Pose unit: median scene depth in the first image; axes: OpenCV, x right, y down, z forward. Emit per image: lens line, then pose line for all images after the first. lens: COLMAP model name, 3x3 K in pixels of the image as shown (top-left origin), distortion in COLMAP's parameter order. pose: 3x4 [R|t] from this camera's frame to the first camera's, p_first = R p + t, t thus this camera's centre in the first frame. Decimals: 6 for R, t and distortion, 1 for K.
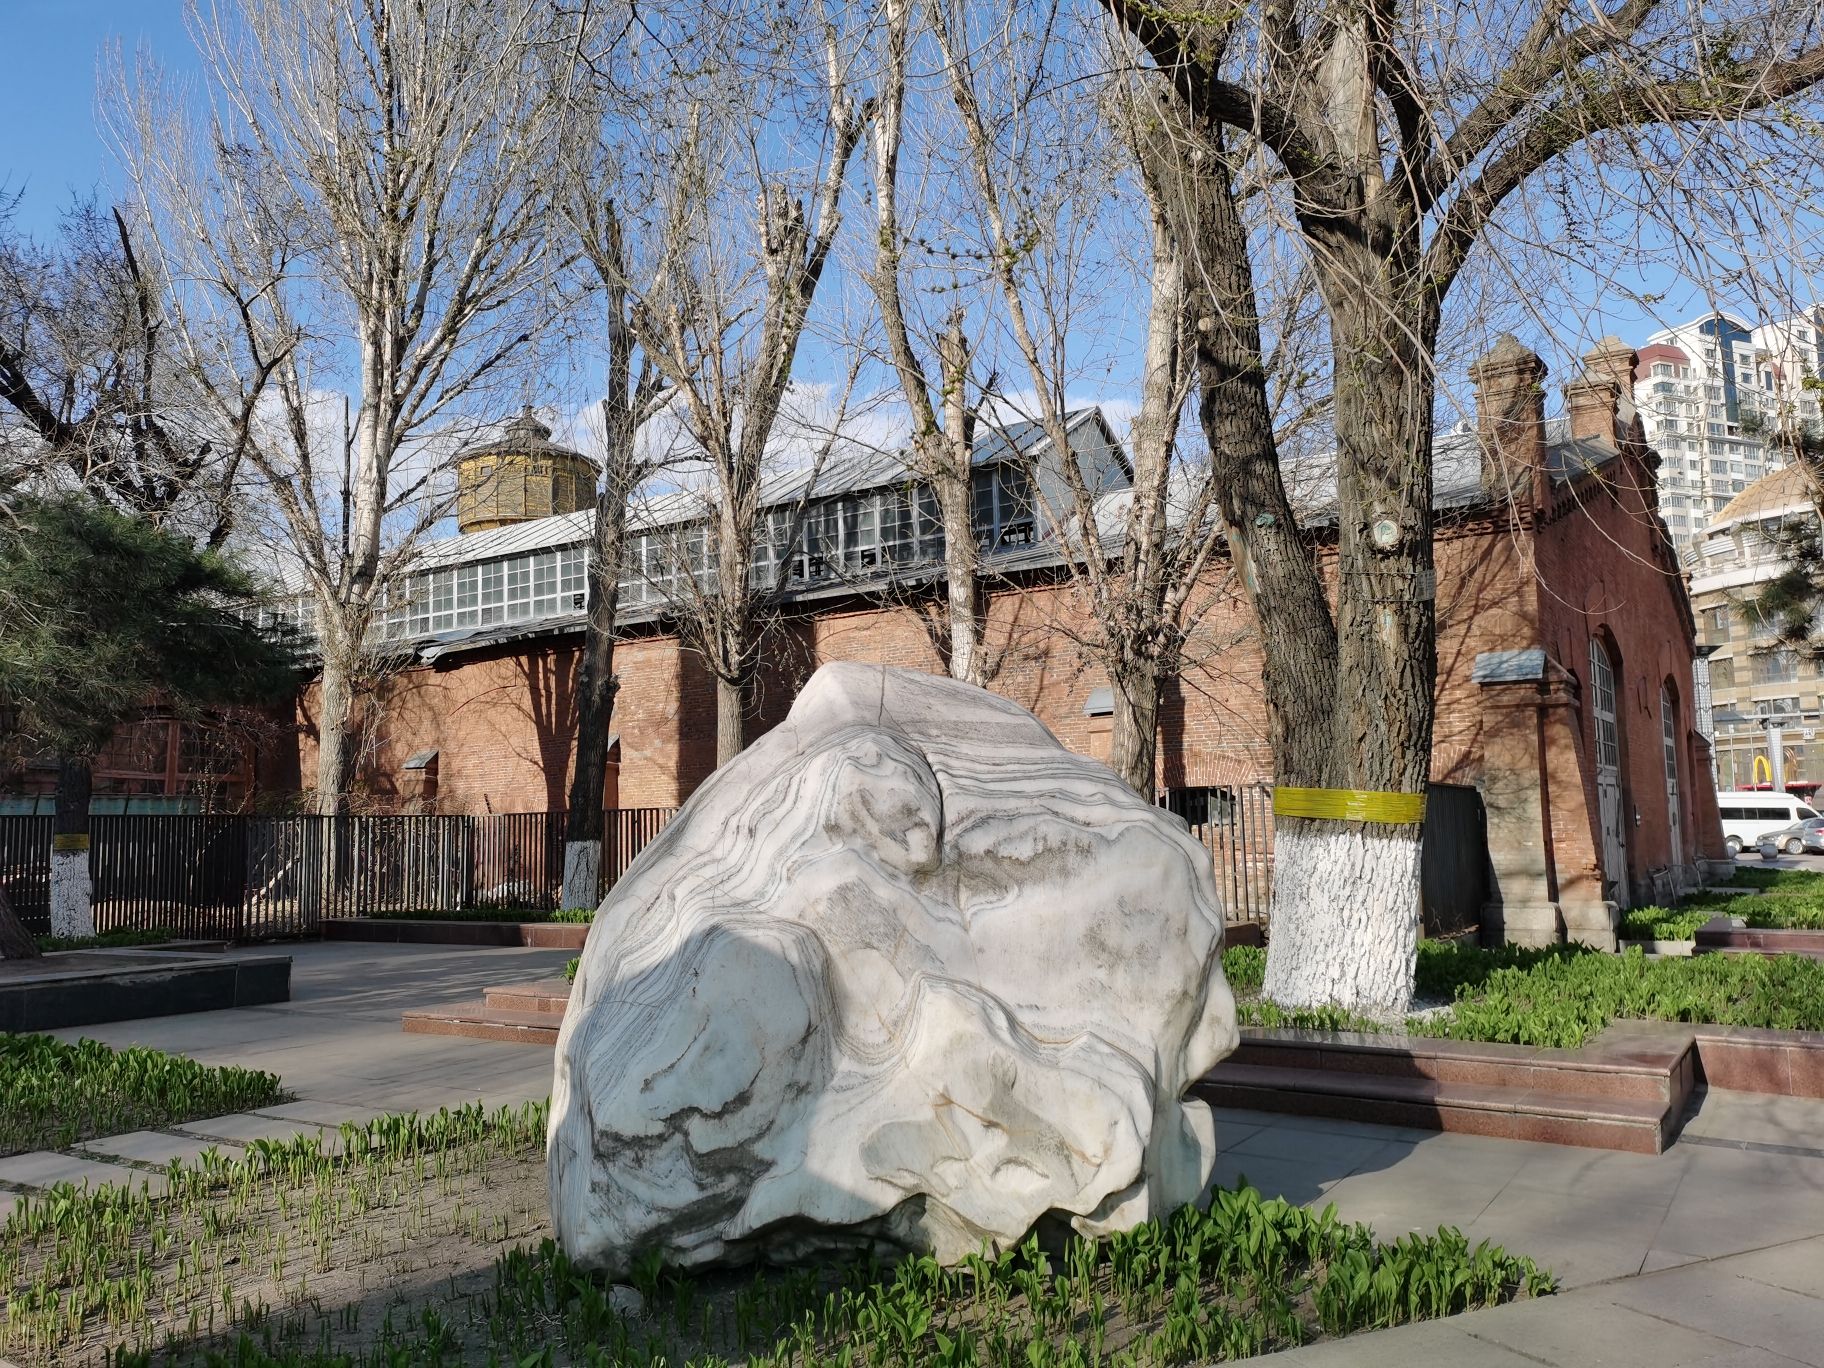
lens RADIAL K [[1424.2, 0, 911.5], [0, 1424.2, 685.5], [0, 0, 1]] dist [0.039958, -0.004852]
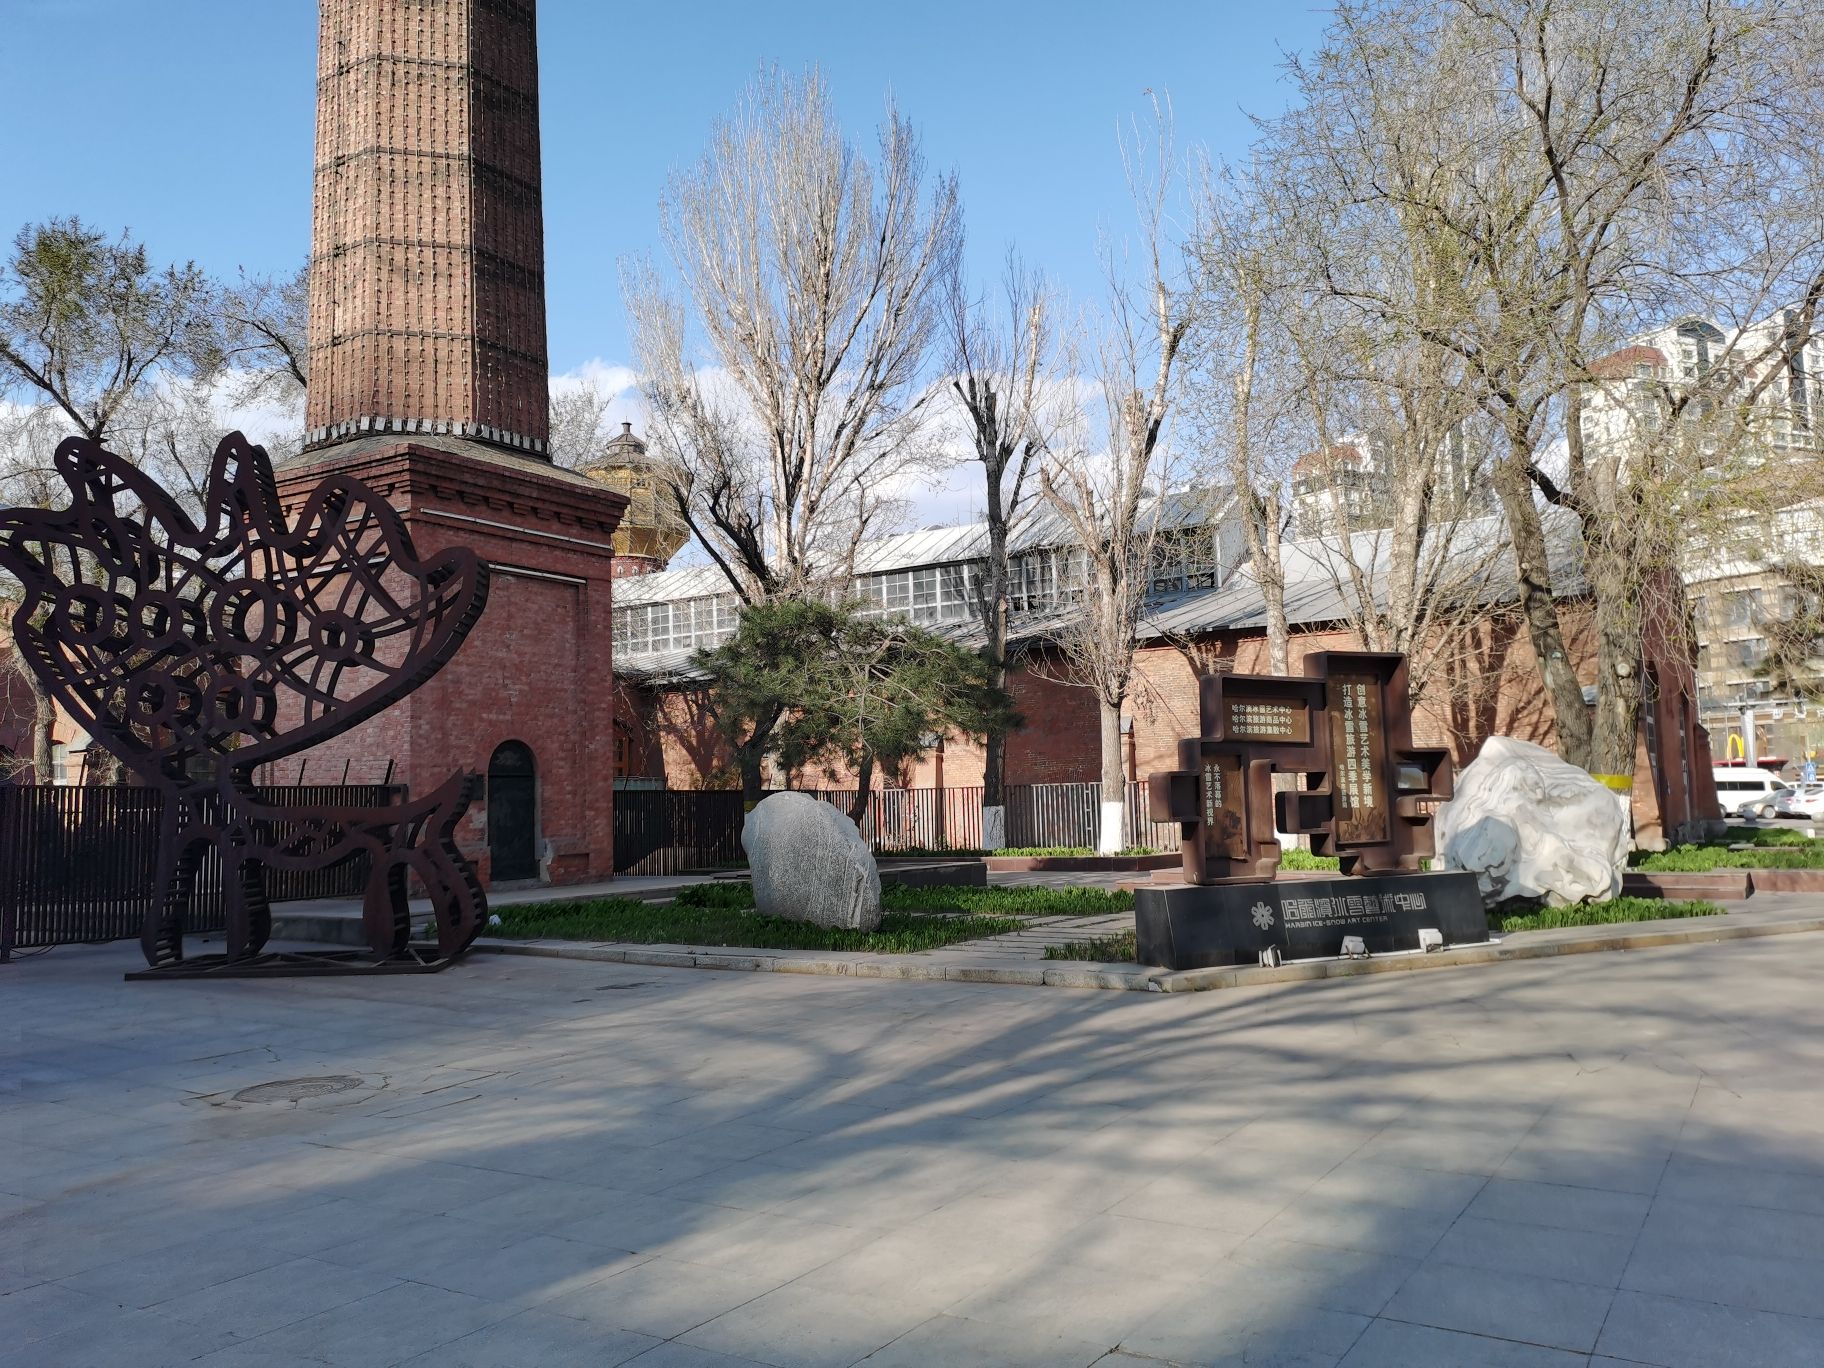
lens RADIAL K [[1424.2, 0, 912.0], [0, 1424.2, 683.6], [0, 0, 1]] dist [0.039958, -0.004852]
pose [[0.999846, -0.004513, 0.016937, -0.802043], [0.004280, 0.999896, 0.013763, -0.105862], [-0.016998, -0.013688, 0.999762, -1.244354]]
